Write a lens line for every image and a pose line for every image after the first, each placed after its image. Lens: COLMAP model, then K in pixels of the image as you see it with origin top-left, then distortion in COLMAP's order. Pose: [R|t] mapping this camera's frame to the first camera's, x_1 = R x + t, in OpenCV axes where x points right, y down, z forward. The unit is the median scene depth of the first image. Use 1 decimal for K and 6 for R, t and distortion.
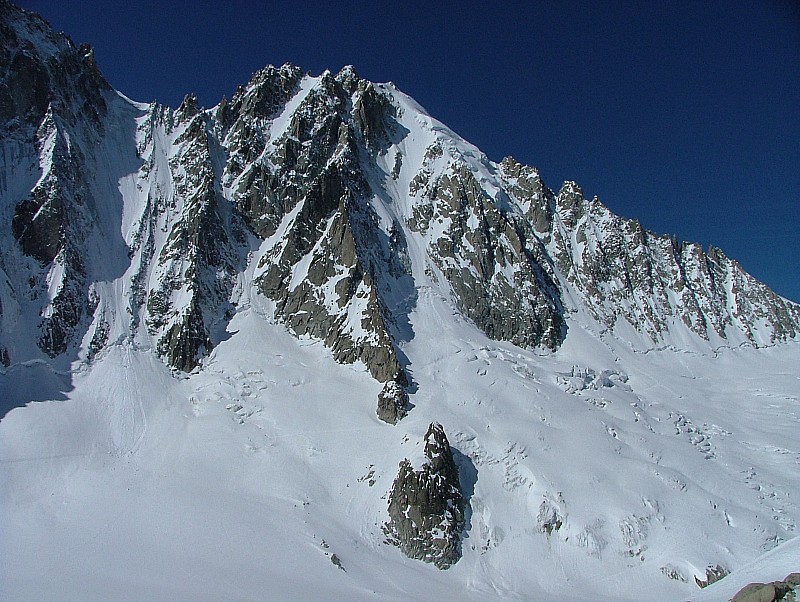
lens RADIAL K [[881.1, 0, 397.6], [0, 881.1, 332.9], [0, 0, 1]] dist [-0.198351, 0.241974]
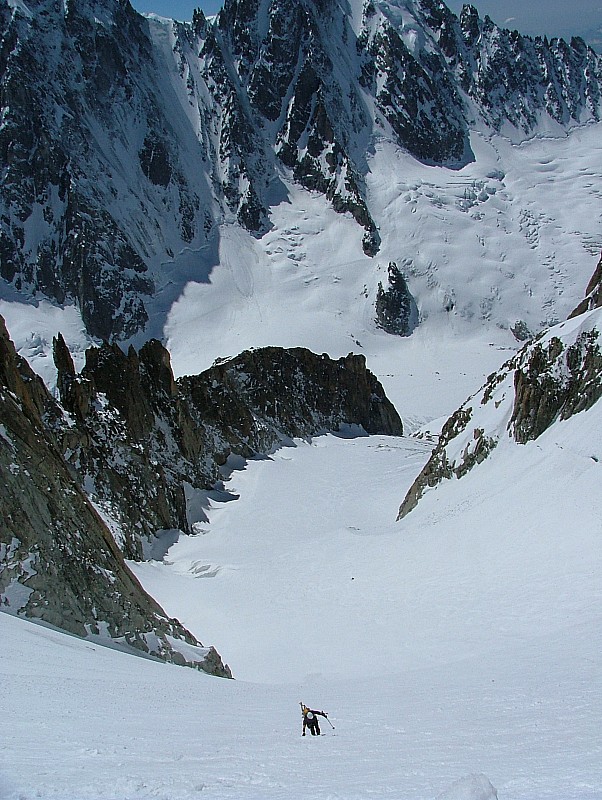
lens RADIAL K [[881.1, 0, 324.2], [0, 881.1, 399.3], [0, 0, 1]] dist [-0.198351, 0.241974]
pose [[0.985423, -0.132234, -0.107030, 0.040784], [0.168274, 0.850109, 0.498998, -0.439386], [0.025003, -0.509735, 0.859968, -0.621794]]
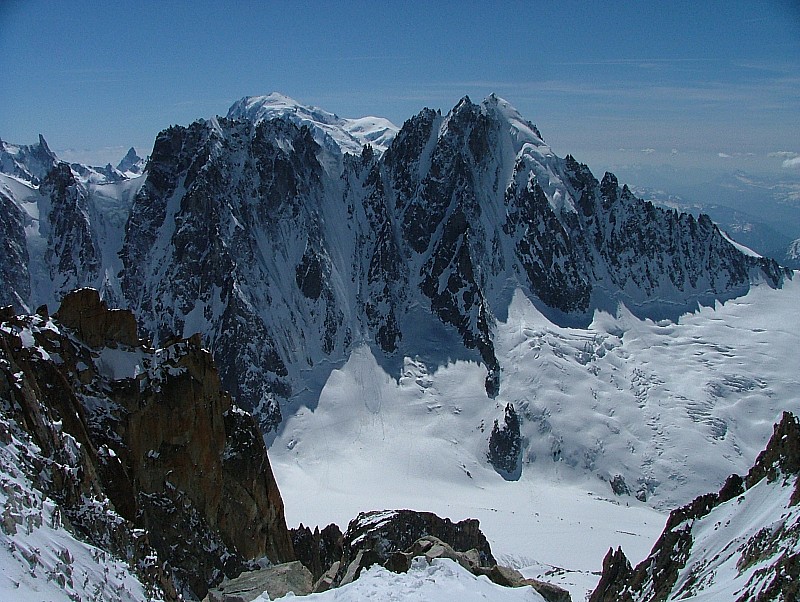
lens RADIAL K [[881.1, 0, 397.6], [0, 881.1, 332.9], [0, 0, 1]] dist [-0.198351, 0.241974]
pose [[0.991066, -0.001807, -0.133363, 0.036826], [0.047365, 0.939500, 0.339260, -0.547852], [0.124681, -0.342545, 0.931191, -0.706830]]
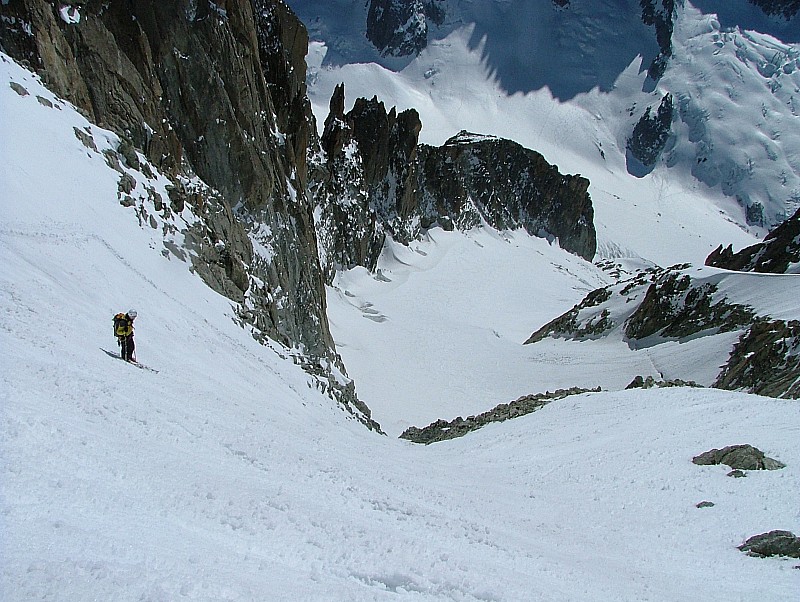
lens RADIAL K [[881.1, 0, 397.6], [0, 881.1, 332.9], [0, 0, 1]] dist [-0.198351, 0.241974]
pose [[0.917874, 0.329301, -0.221513, 0.055690], [-0.104469, 0.738940, 0.665623, -0.486943], [0.382875, -0.587817, 0.712656, -0.662023]]
